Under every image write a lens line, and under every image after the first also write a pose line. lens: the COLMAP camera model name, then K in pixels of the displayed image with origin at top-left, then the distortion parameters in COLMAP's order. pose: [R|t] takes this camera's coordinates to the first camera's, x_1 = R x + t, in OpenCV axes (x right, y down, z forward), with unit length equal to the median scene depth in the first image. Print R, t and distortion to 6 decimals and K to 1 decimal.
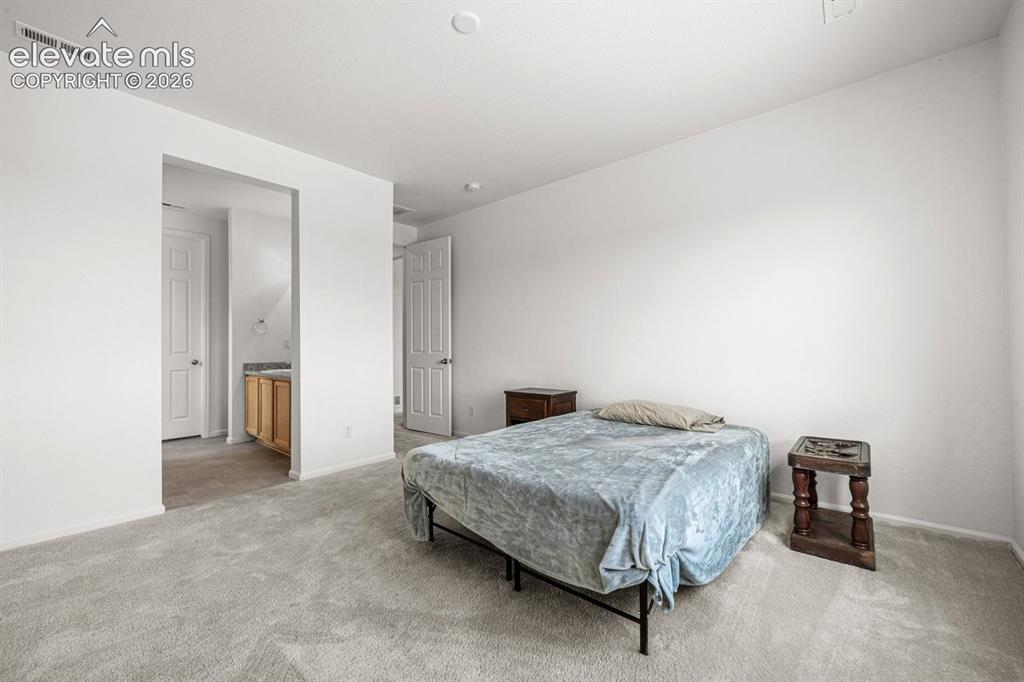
lens RADIAL K [[409.4, 0, 512.0], [0, 409.4, 341.0], [0, 0, 1]] dist [0.002706, -0.000063]
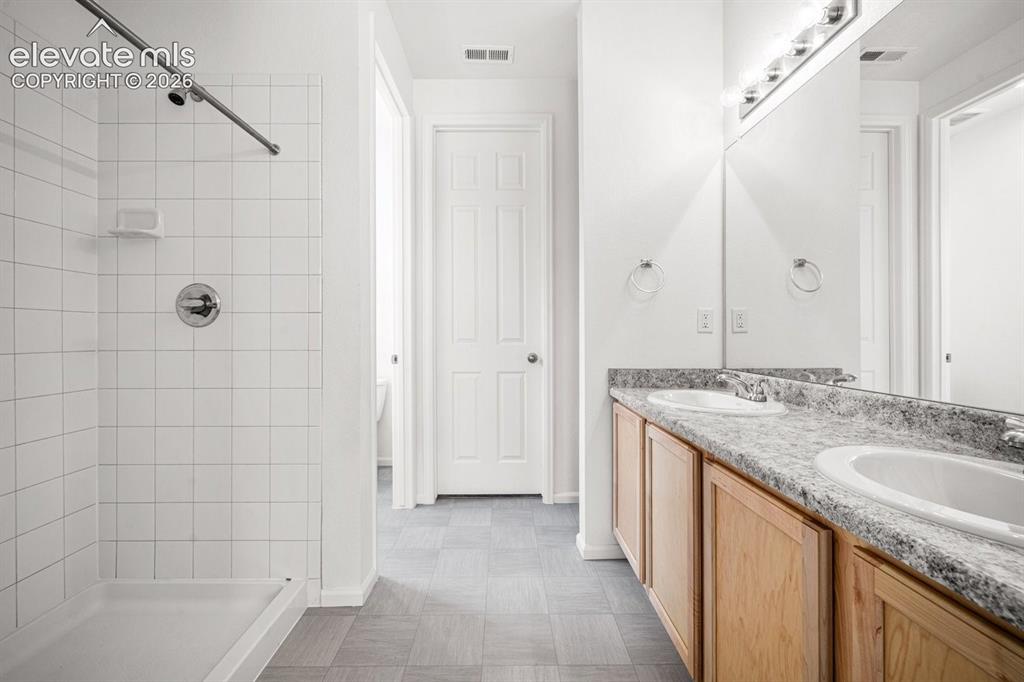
lens RADIAL K [[420.7, 0, 490.9], [0, 420.7, 331.5], [0, 0, 1]] dist [0.000391, -0.002473]
pose [[0.639284, 0.000714, -0.768970, -0.394634], [0.008715, 0.999929, 0.008174, 0.012516], [0.768921, -0.011927, 0.639232, 0.623380]]
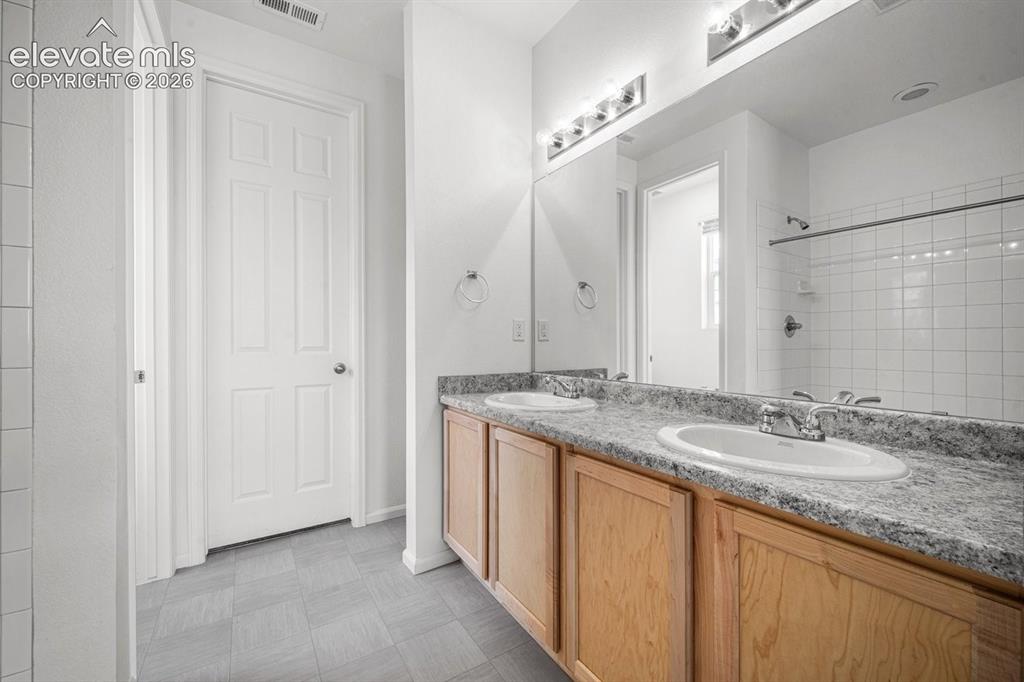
lens RADIAL K [[421.3, 0, 508.1], [0, 421.3, 339.6], [0, 0, 1]] dist [0.000472, -0.000956]
pose [[0.957466, 0.004924, -0.288506, -0.453488], [-0.001541, 0.999927, 0.011951, 0.012105], [0.288544, -0.010998, 0.957404, 0.599466]]
